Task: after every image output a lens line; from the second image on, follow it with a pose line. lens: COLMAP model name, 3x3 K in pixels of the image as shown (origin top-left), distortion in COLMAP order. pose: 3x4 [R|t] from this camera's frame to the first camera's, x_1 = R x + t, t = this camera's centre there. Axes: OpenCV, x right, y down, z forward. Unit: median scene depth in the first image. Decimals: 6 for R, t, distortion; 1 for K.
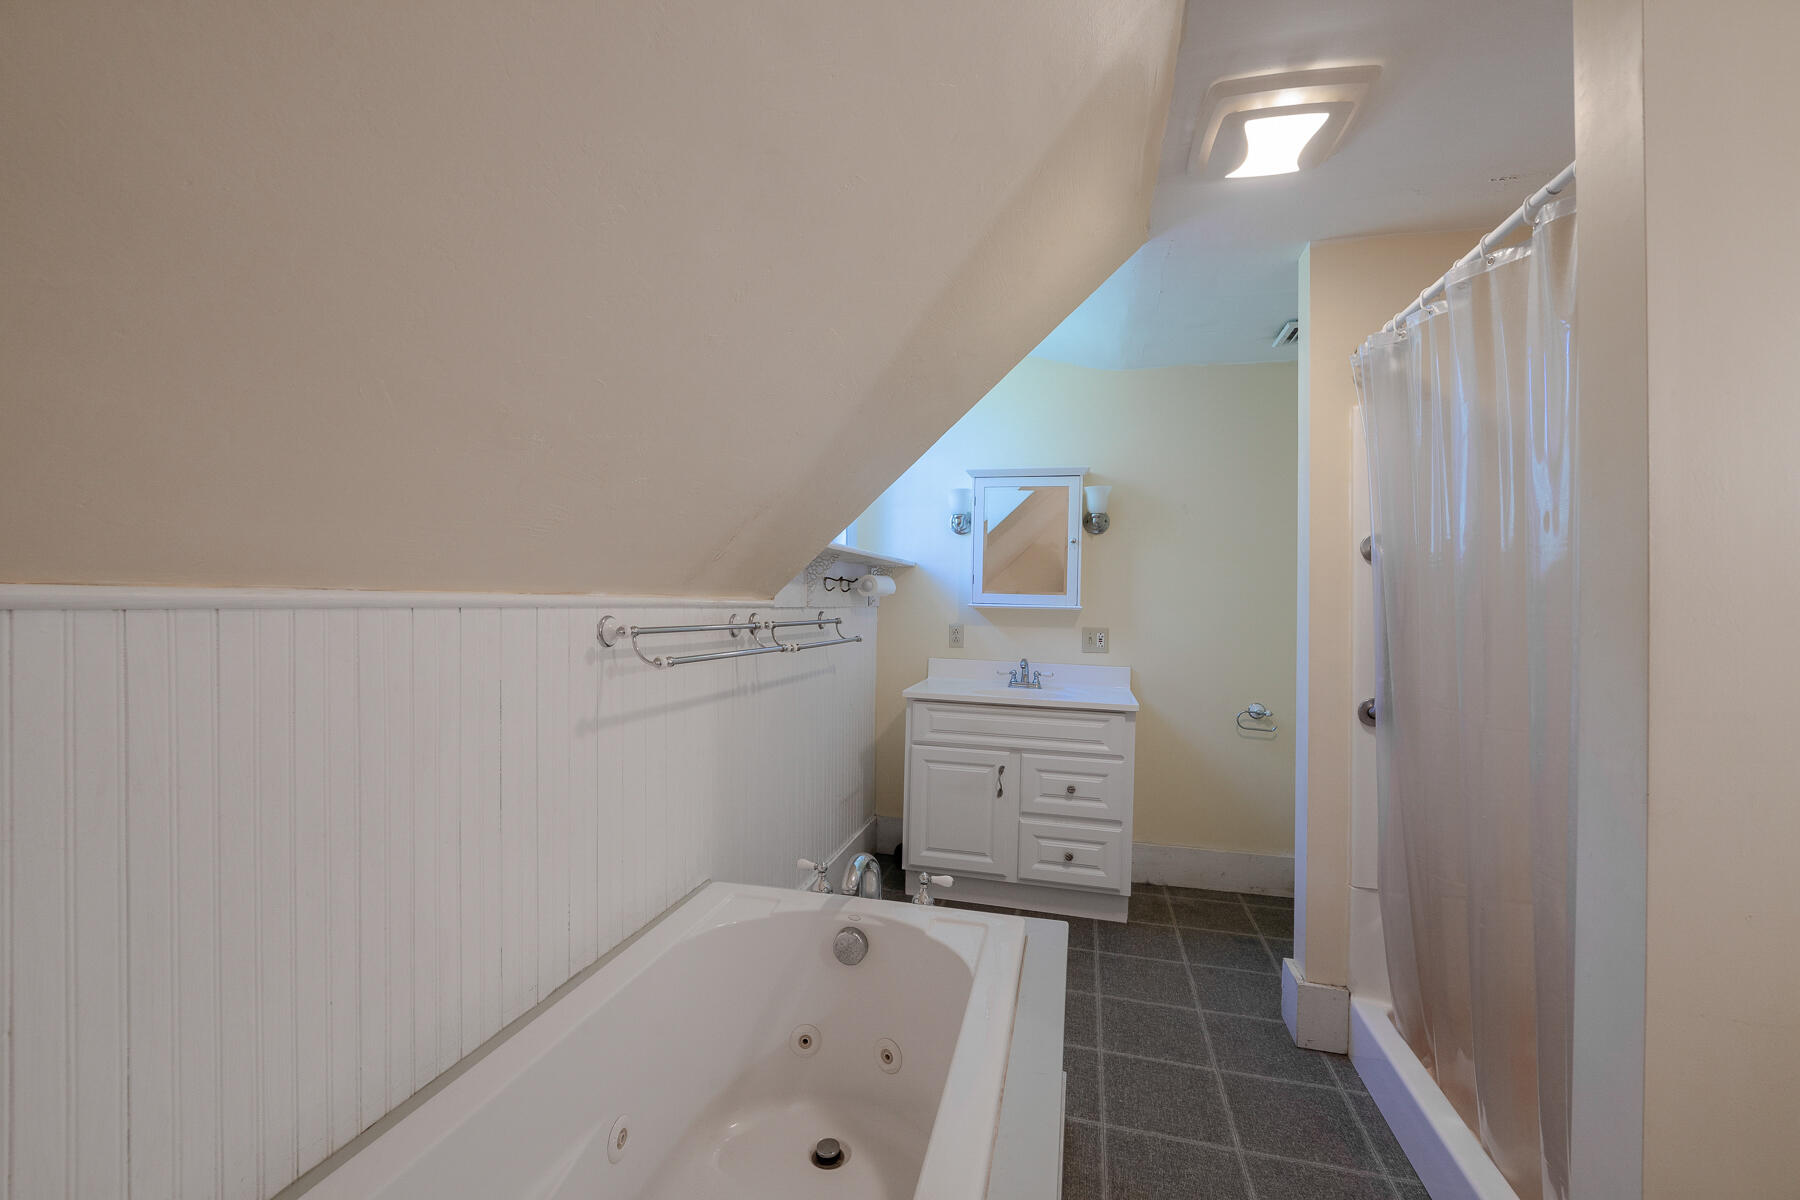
lens RADIAL K [[732.7, 0, 890.5], [0, 732.7, 598.9], [0, 0, 1]] dist [-0.000530, -0.005707]
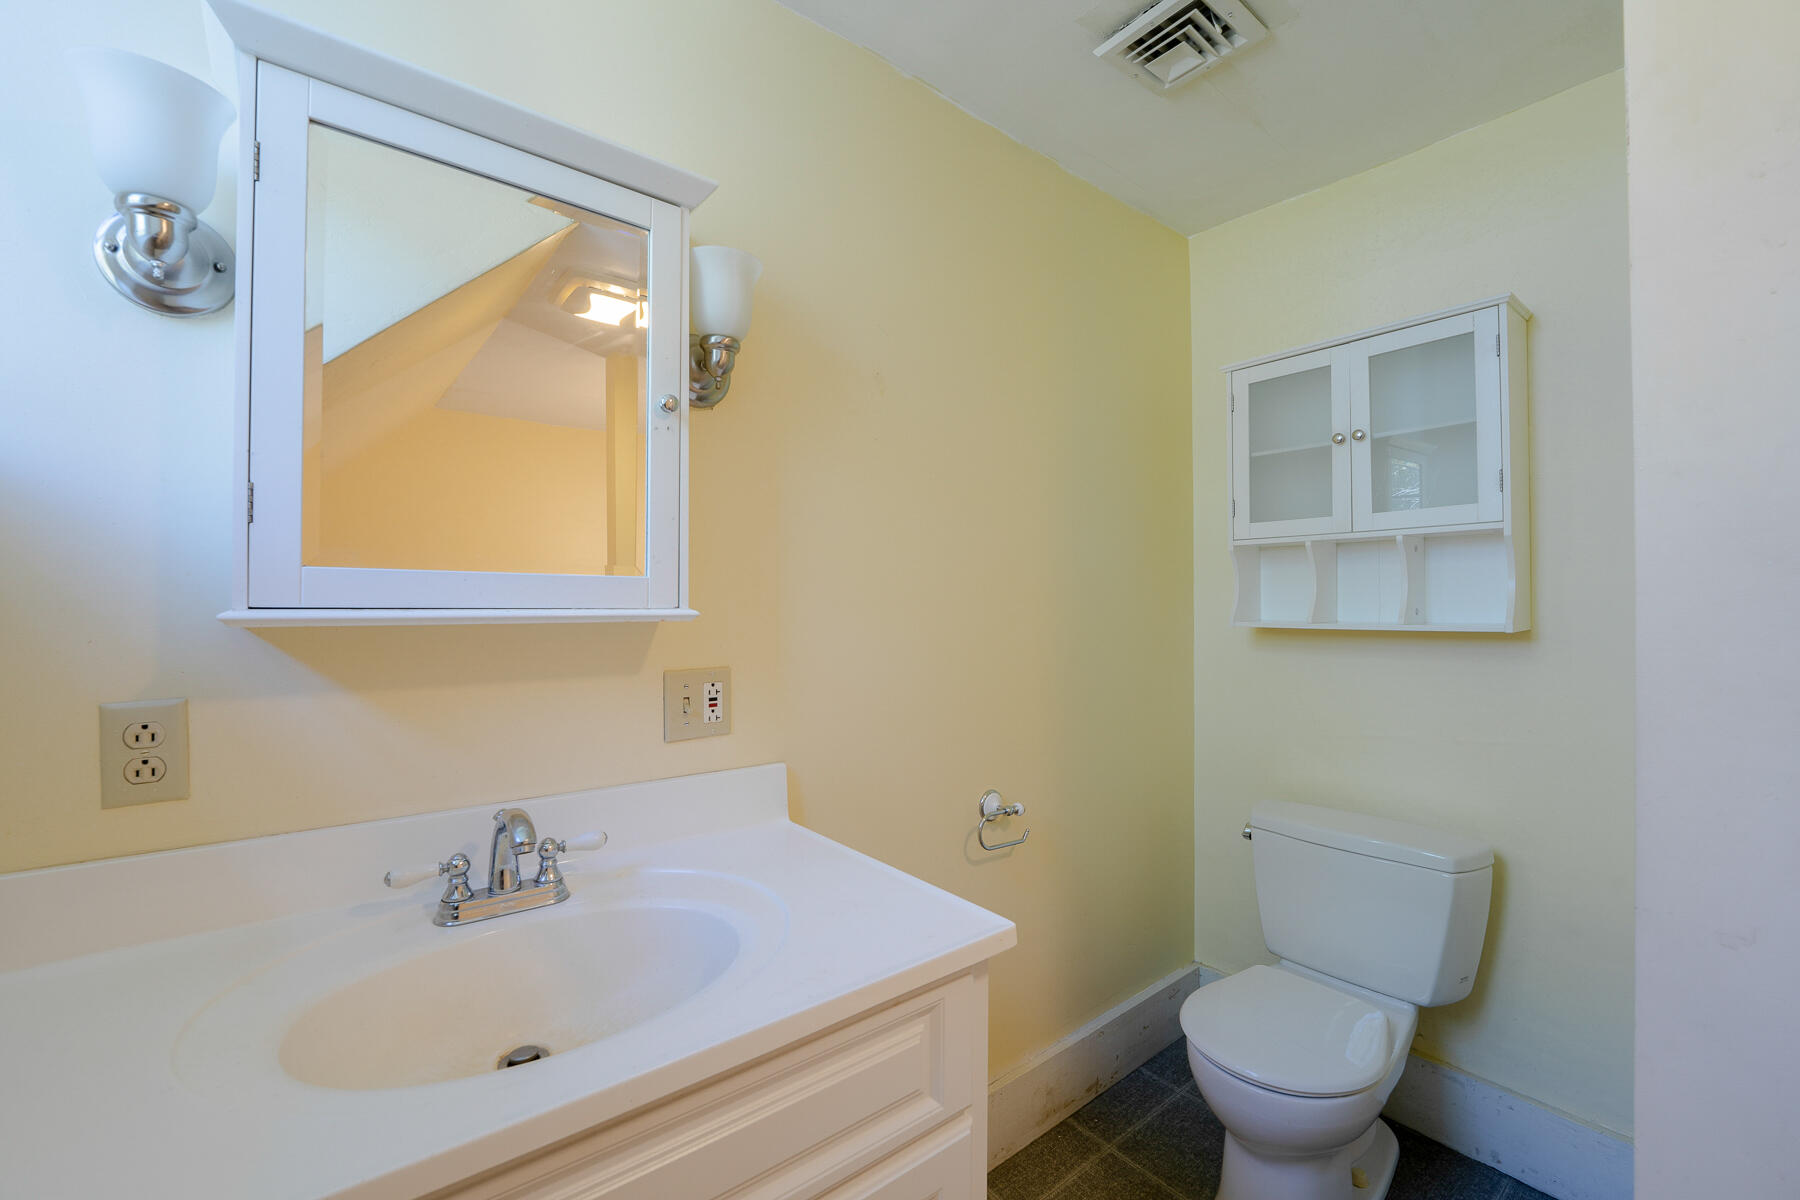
lens RADIAL K [[731.5, 0, 900.0], [0, 731.5, 600.0], [0, 0, 1]] dist [-0.007120, -0.003720]
pose [[0.597318, -0.016207, 0.801841, 0.052879], [0.014418, 0.999851, 0.009469, 0.003741], [-0.801875, 0.005905, 0.597463, 0.708571]]
